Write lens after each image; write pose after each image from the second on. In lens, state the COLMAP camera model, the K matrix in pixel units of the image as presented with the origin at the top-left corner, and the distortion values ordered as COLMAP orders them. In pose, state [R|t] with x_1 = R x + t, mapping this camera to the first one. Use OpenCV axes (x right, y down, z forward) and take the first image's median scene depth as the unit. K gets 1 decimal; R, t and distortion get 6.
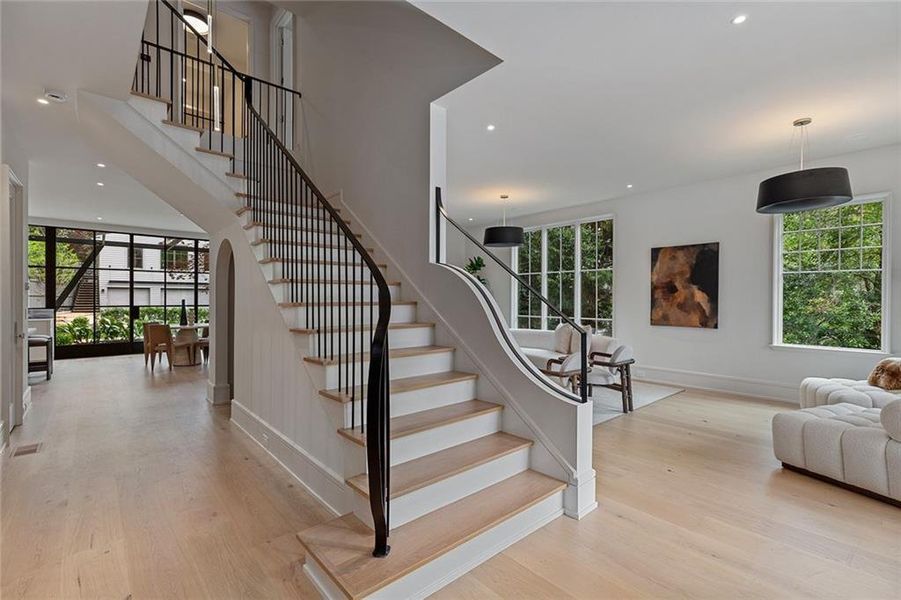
lens RADIAL K [[395.3, 0, 446.3], [0, 395.3, 301.6], [0, 0, 1]] dist [-0.014213, 0.000077]
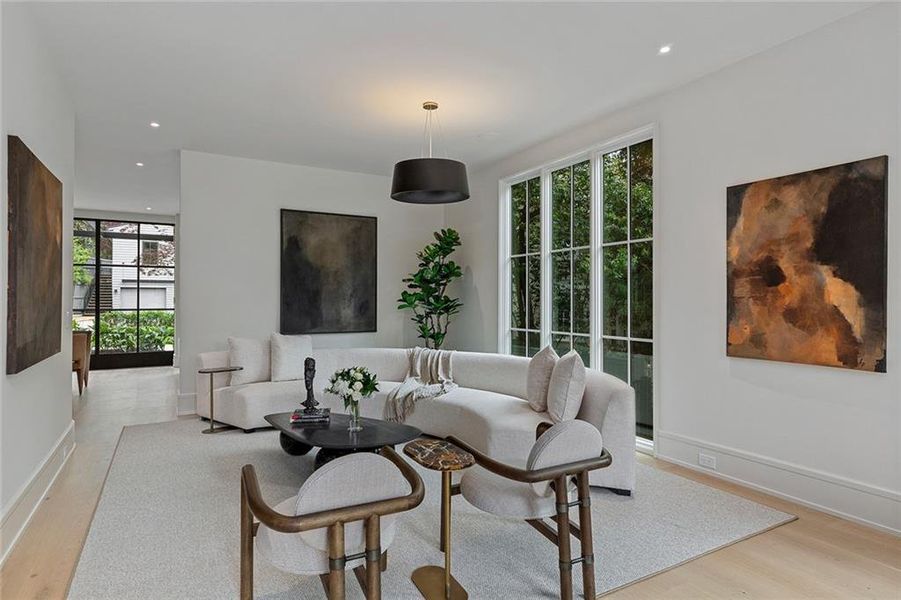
lens RADIAL K [[496.8, 0, 450.5], [0, 496.8, 300.0], [0, 0, 1]] dist [0.007213, -0.000219]
pose [[0.980601, -0.003567, -0.195980, 0.264795], [0.002520, 0.999981, -0.005590, -0.002112], [0.195996, 0.004988, 0.980592, 0.308166]]
